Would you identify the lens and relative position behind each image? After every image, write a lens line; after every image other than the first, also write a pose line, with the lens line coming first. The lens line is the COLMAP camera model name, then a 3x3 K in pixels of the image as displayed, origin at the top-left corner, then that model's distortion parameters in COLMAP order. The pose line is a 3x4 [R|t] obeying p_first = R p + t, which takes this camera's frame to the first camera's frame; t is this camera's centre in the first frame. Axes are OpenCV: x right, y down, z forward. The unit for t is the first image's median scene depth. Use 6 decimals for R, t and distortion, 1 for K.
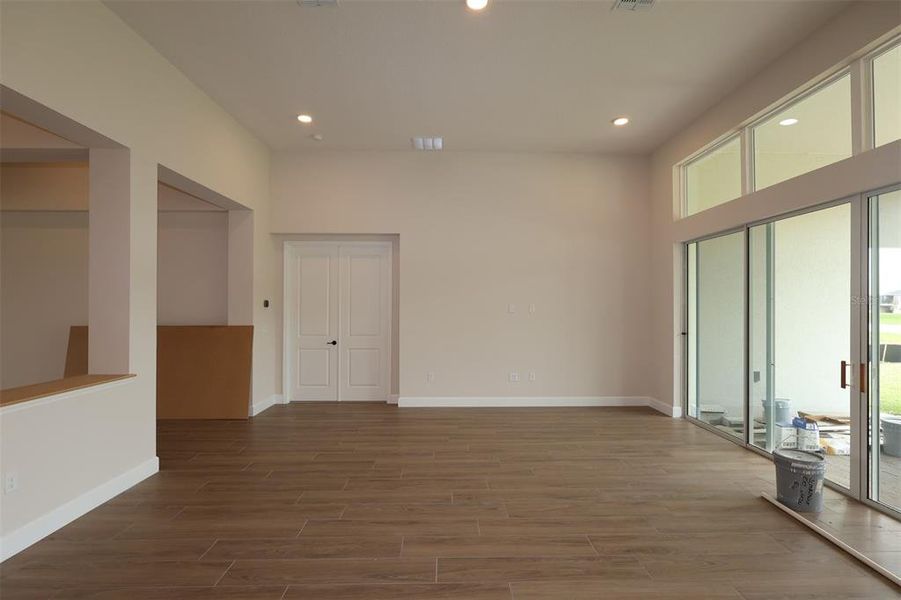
lens RADIAL K [[420.1, 0, 451.4], [0, 420.1, 301.9], [0, 0, 1]] dist [-0.002437, 0.002700]
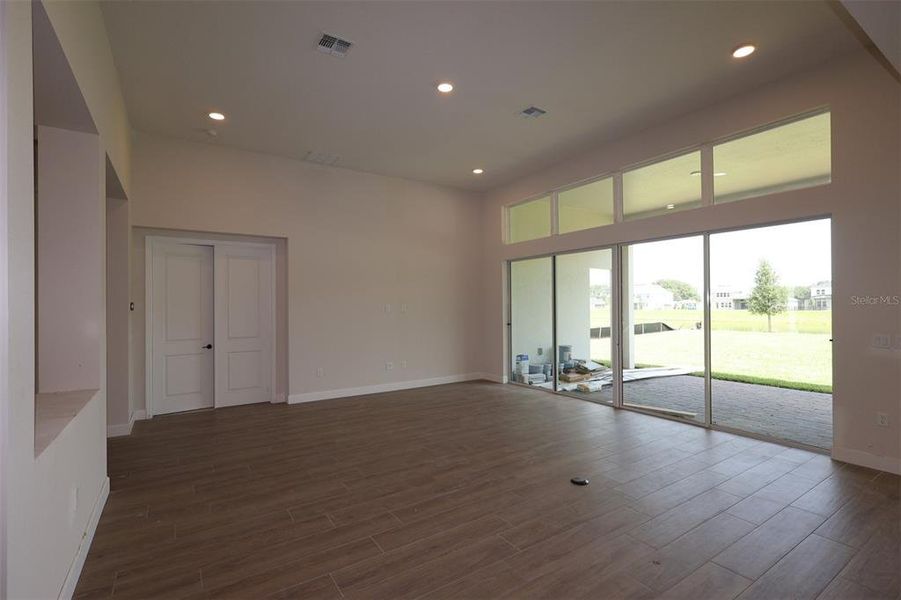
lens RADIAL K [[420.1, 0, 451.1], [0, 420.1, 301.8], [0, 0, 1]] dist [-0.002437, 0.002700]
pose [[0.844186, -0.004039, 0.536035, -0.409045], [0.005947, 0.999981, -0.001831, 0.000199], [-0.536017, 0.004734, 0.844194, -0.112055]]
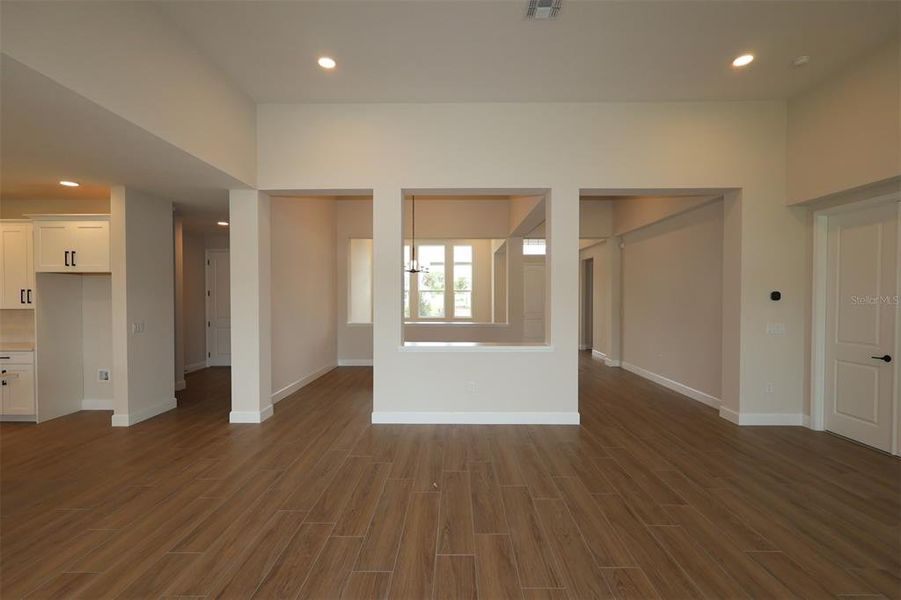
lens RADIAL K [[420.1, 0, 452.1], [0, 420.1, 299.5], [0, 0, 1]] dist [-0.002437, 0.002700]
pose [[-0.026121, 0.007720, -0.999629, 0.451409], [0.005754, 0.999955, 0.007572, 0.001537], [0.999642, -0.005555, -0.026165, 0.466595]]
